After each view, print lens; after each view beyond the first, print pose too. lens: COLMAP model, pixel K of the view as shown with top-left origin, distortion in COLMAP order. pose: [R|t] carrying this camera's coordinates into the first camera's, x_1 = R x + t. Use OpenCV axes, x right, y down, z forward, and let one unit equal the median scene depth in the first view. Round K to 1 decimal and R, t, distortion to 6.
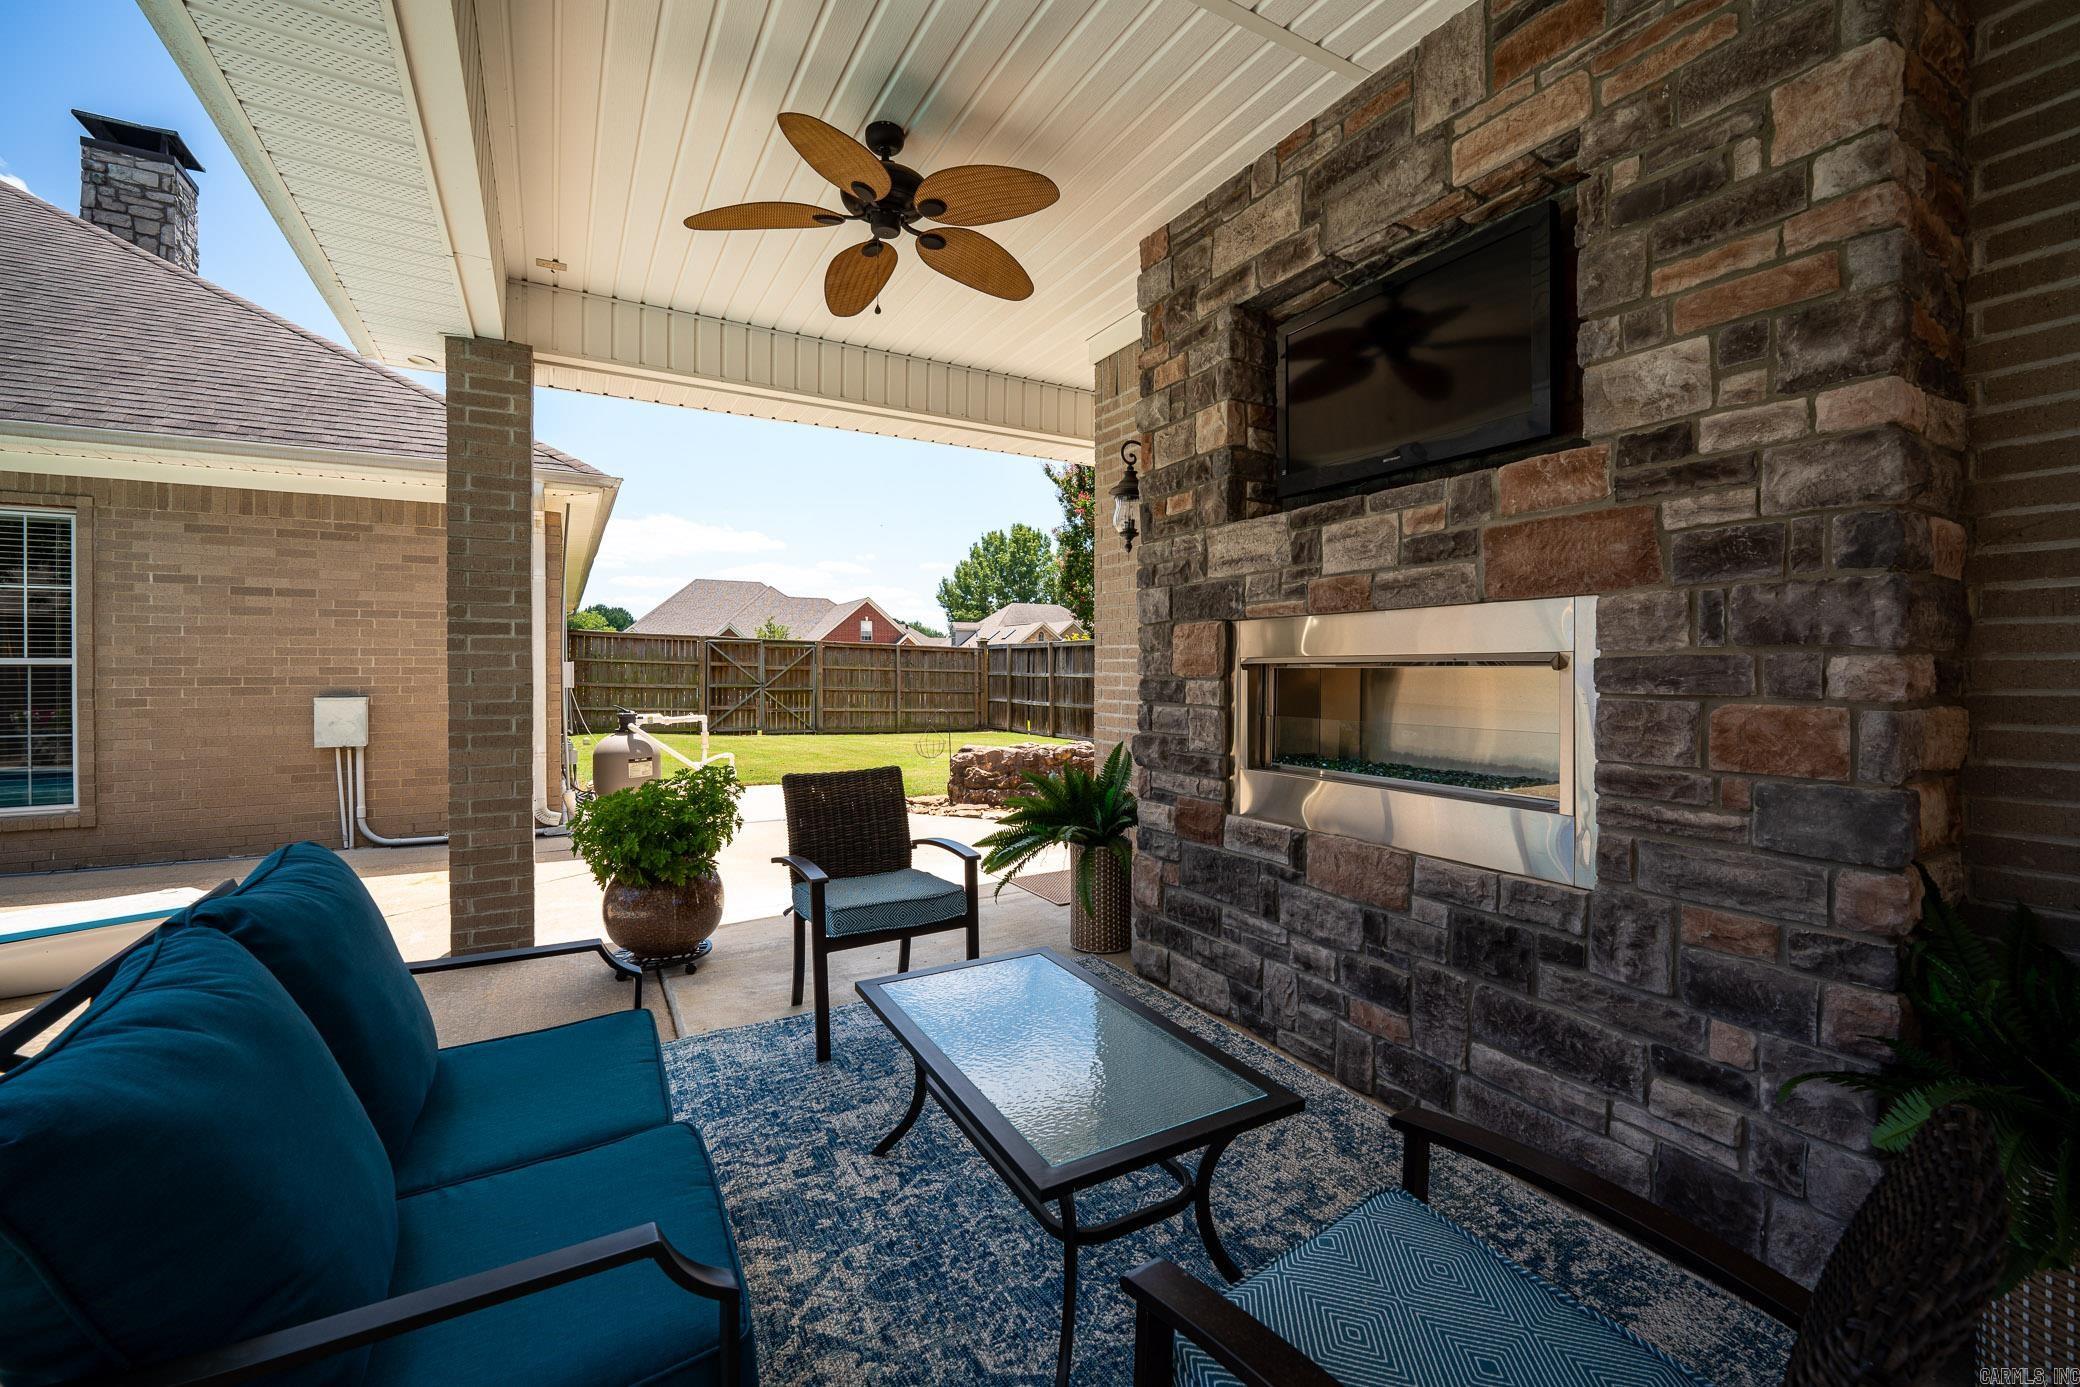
lens RADIAL K [[845.0, 0, 1039.7], [0, 845.0, 674.8], [0, 0, 1]] dist [-0.007595, -0.000303]
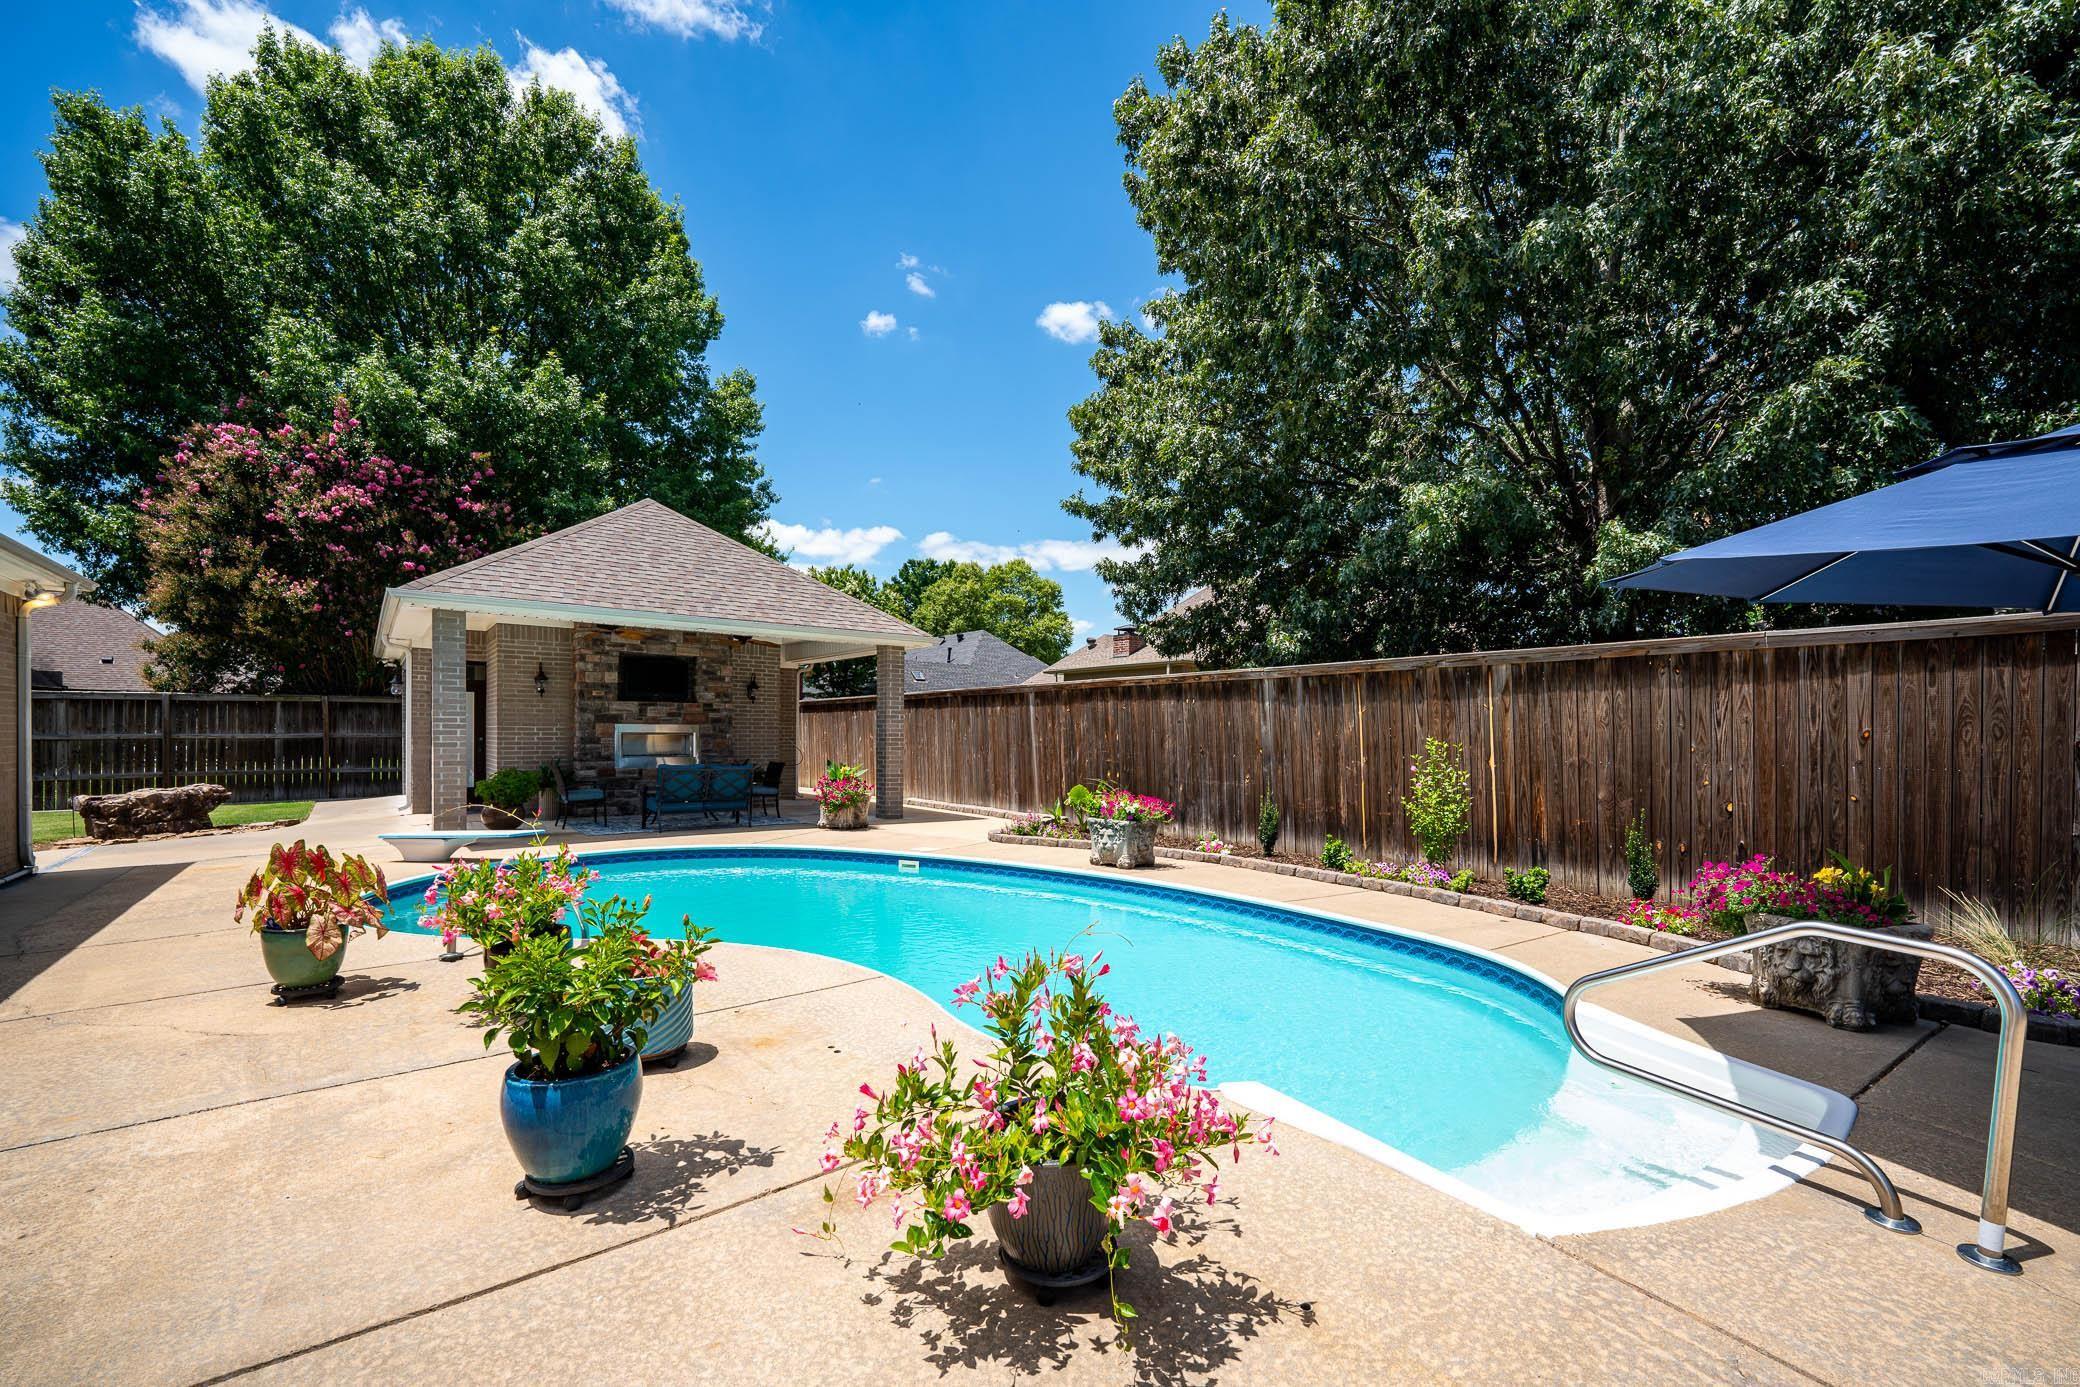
lens RADIAL K [[864.2, 0, 1046.5], [0, 864.2, 751.5], [0, 0, 1]] dist [-0.012113, -0.000471]
pose [[-0.150793, -0.023231, 0.988292, -2.438223], [-0.001629, 0.999728, 0.023251, -0.014869], [-0.988564, 0.001896, -0.150790, -0.275613]]
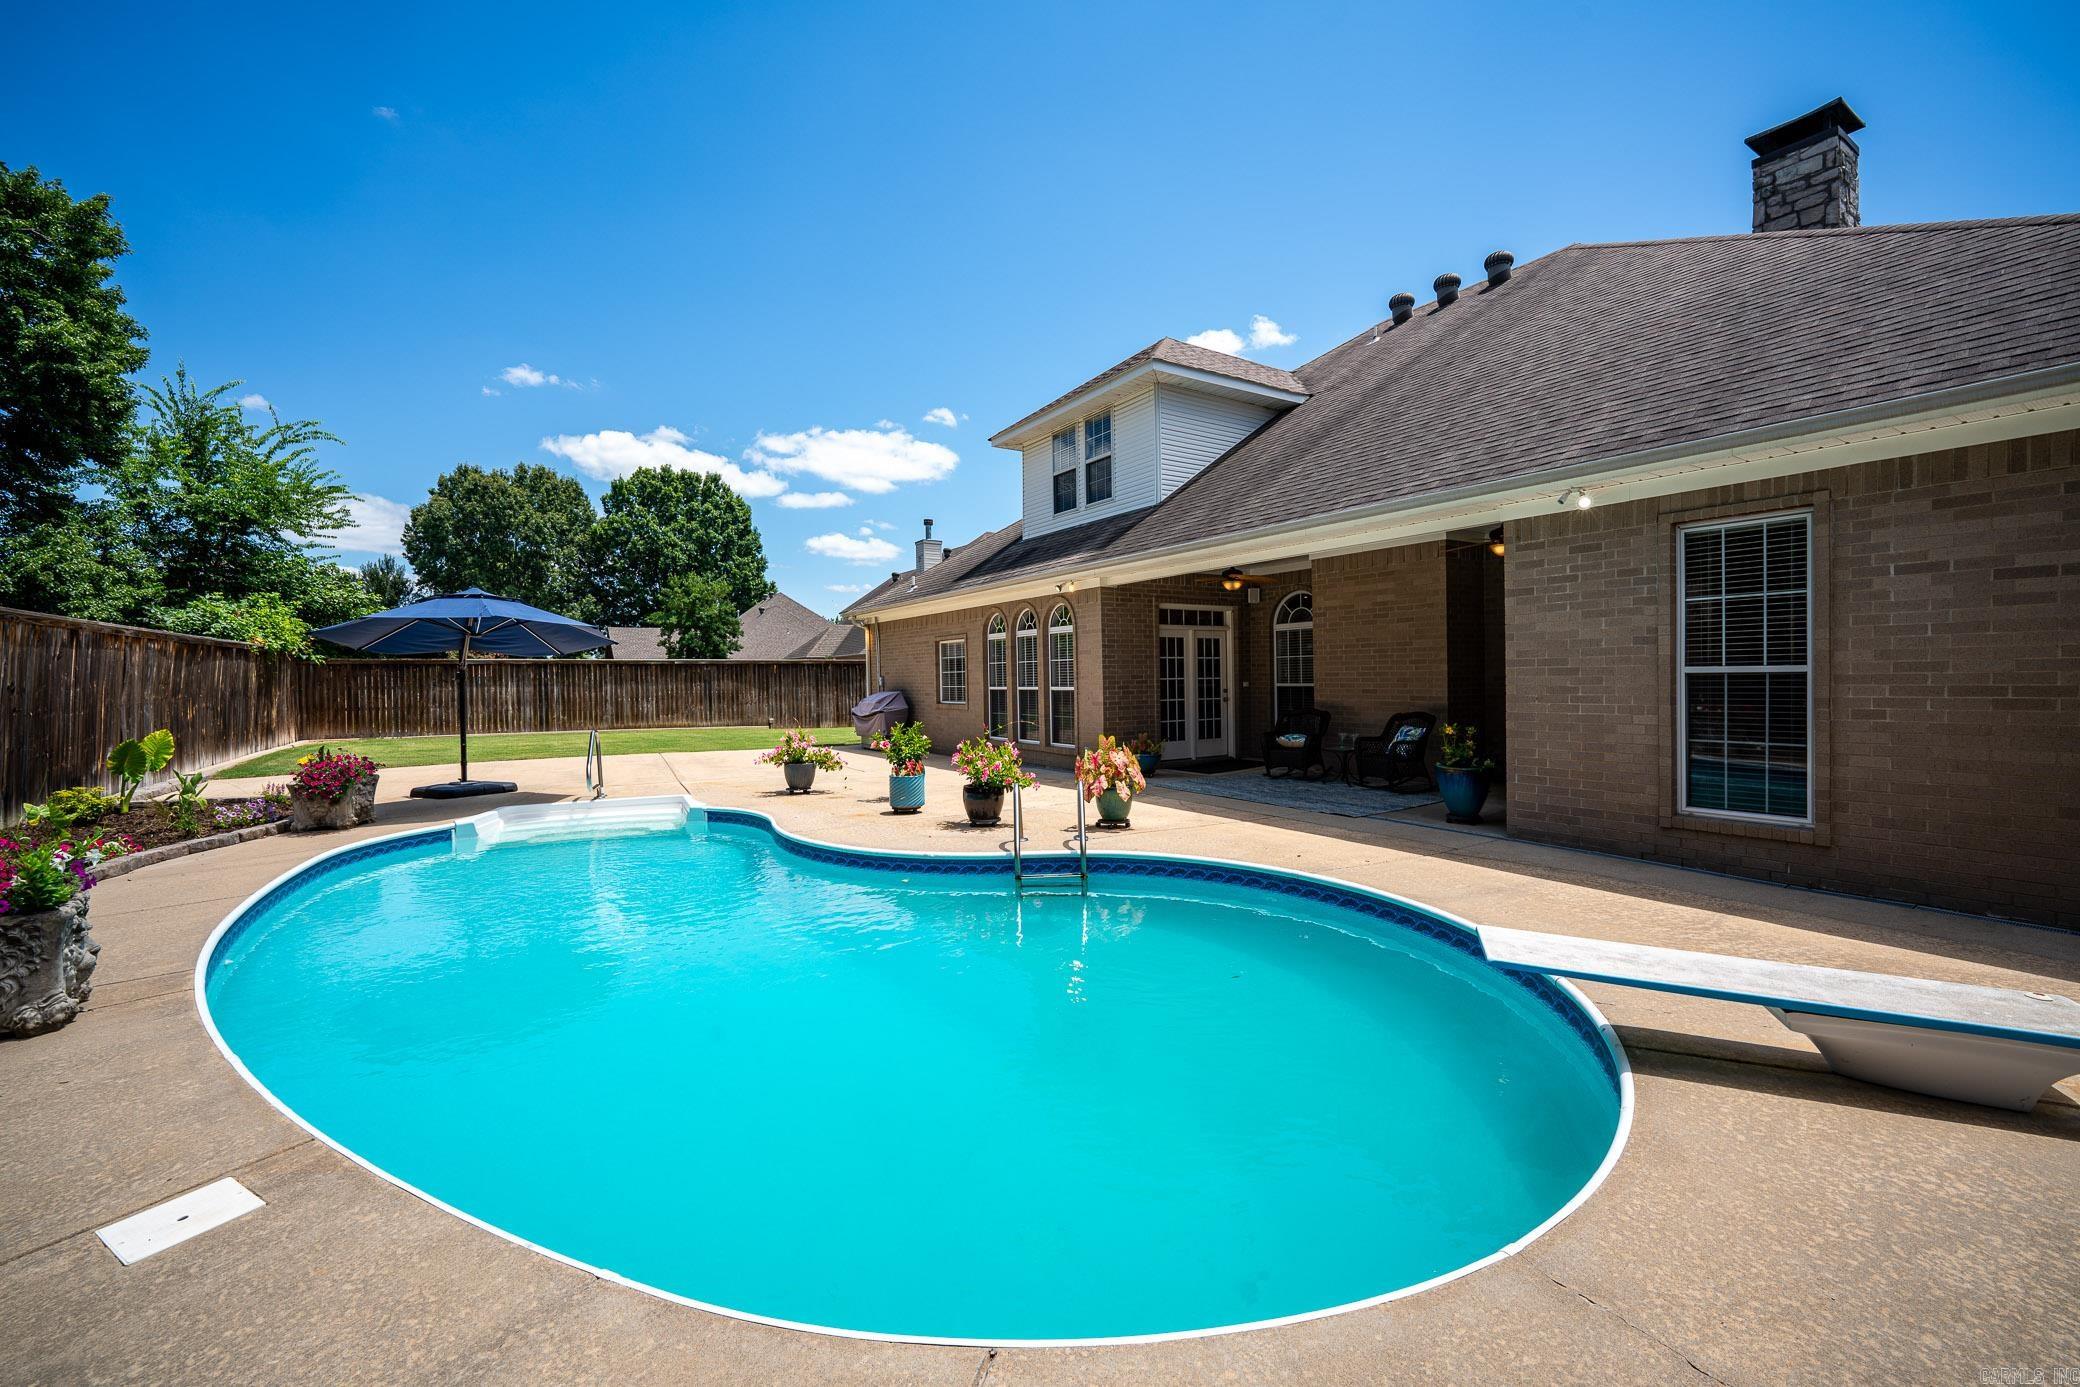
lens RADIAL K [[831.5, 0, 1055.0], [0, 831.5, 690.0], [0, 0, 1]] dist [-0.015908, -0.000159]
pose [[0.070634, 0.016461, -0.997366, -0.288000], [0.009181, 0.999811, 0.017152, -0.015203], [0.997460, -0.010368, 0.070469, 0.081874]]
